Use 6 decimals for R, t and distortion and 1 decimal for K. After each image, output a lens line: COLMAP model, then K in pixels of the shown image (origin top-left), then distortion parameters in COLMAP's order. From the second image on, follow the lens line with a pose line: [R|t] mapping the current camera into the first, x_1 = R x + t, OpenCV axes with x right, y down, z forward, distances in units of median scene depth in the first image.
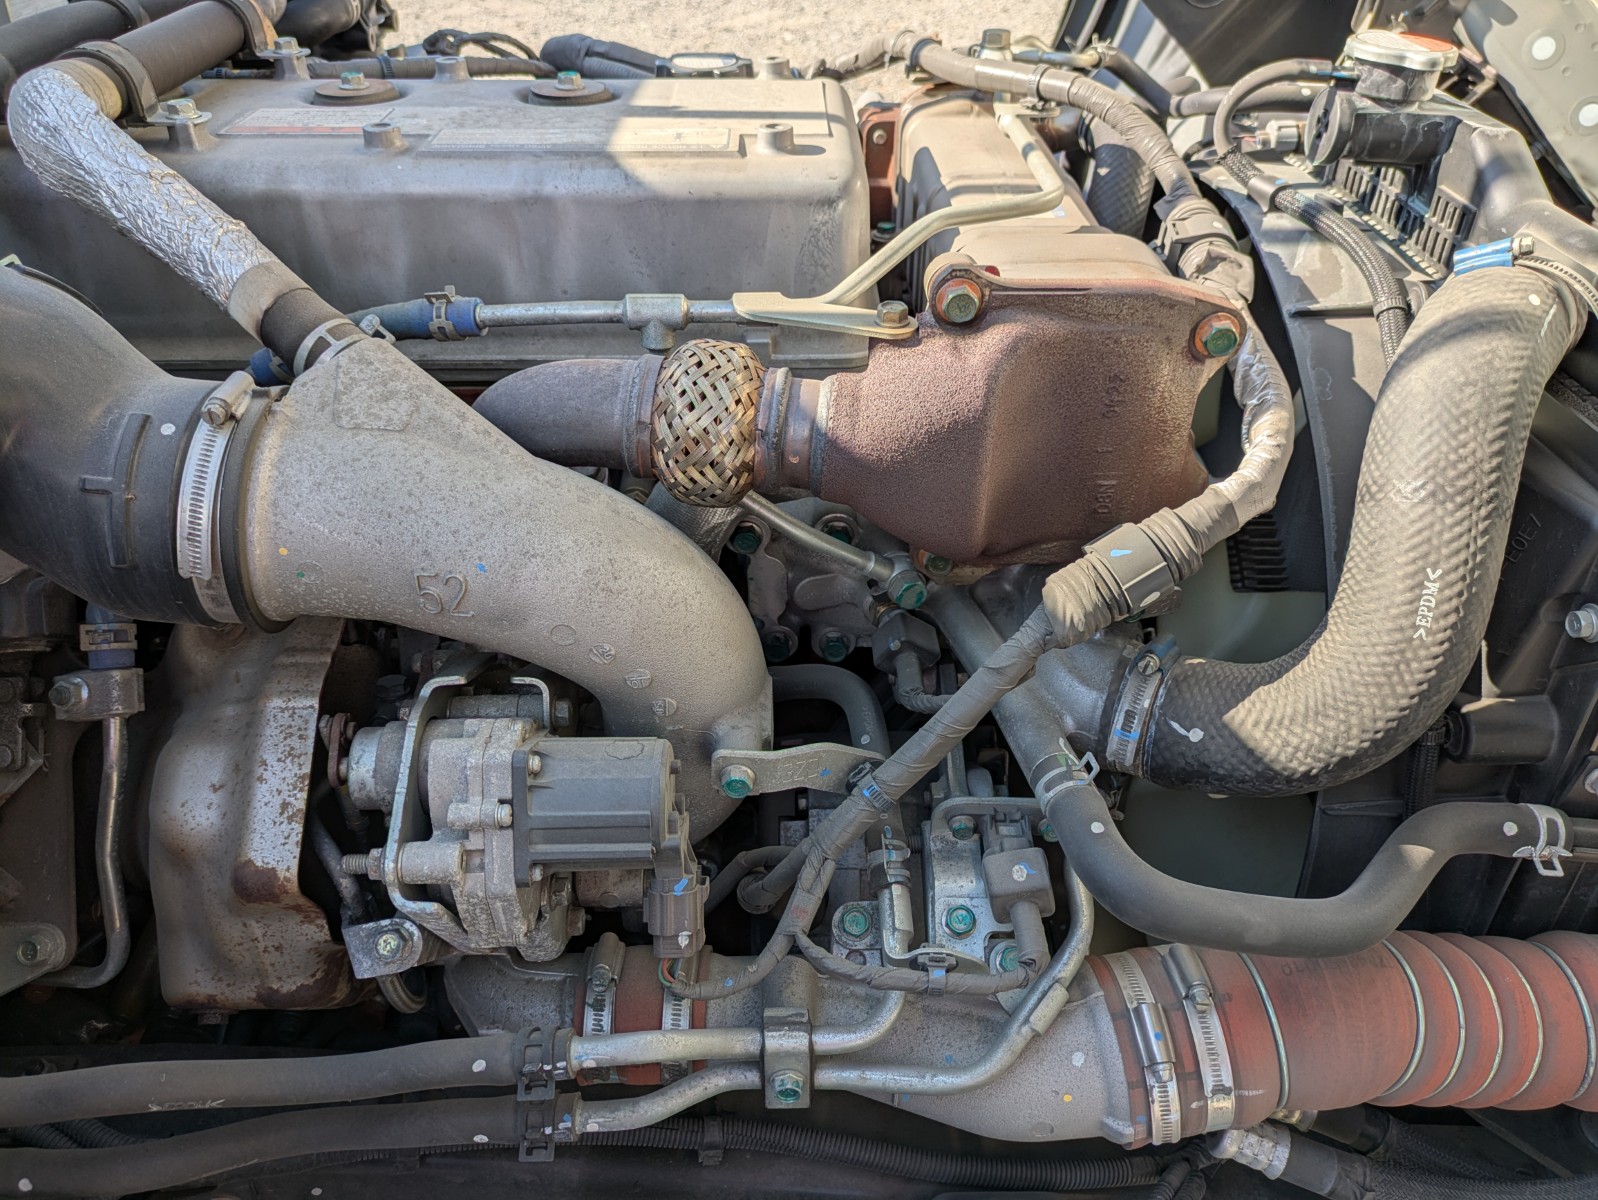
lens RADIAL K [[1171.3, 0, 823.0], [0, 1171.3, 597.8], [0, 0, 1]] dist [0.045825, -0.001603]
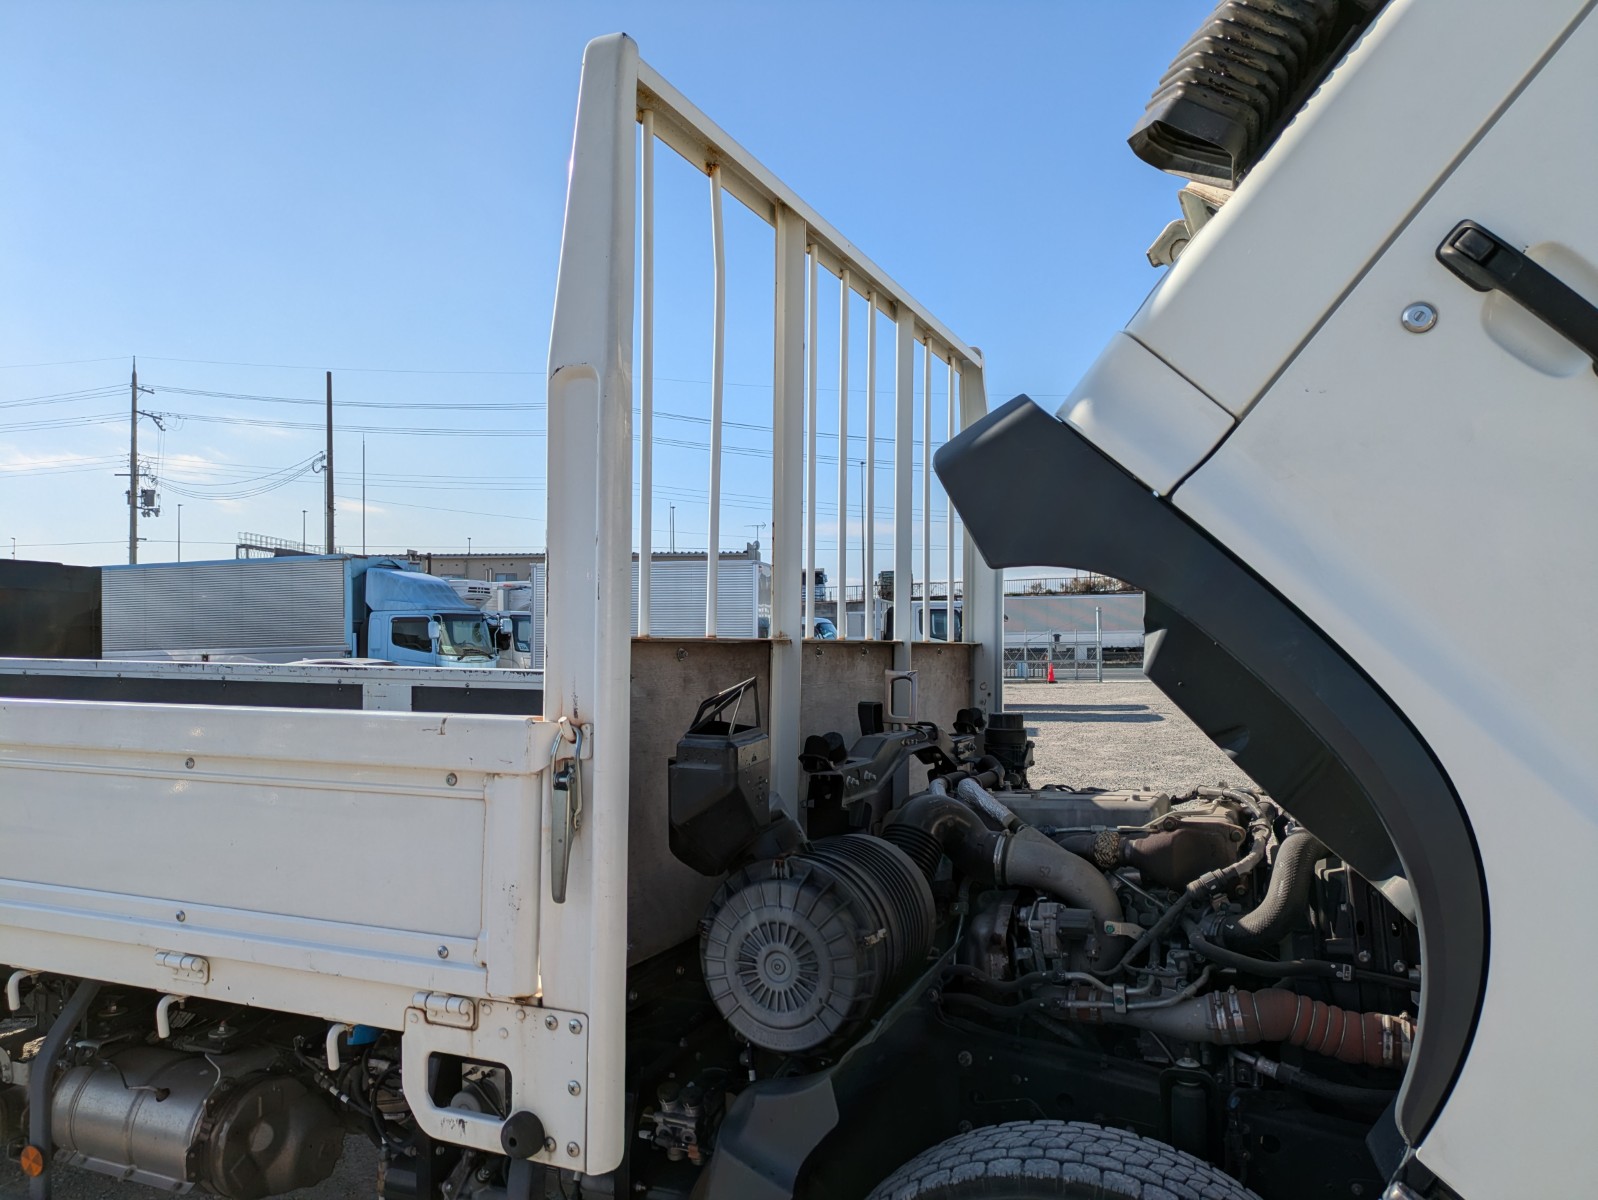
lens RADIAL K [[1190.2, 0, 799.0], [0, 1190.2, 600.0], [0, 0, 1]] dist [0.057875, -0.064222]
pose [[0.901041, -0.070934, -0.427894, 0.827647], [-0.208100, 0.794872, -0.569977, 1.869322], [0.380551, 0.602617, 0.701451, -3.059099]]
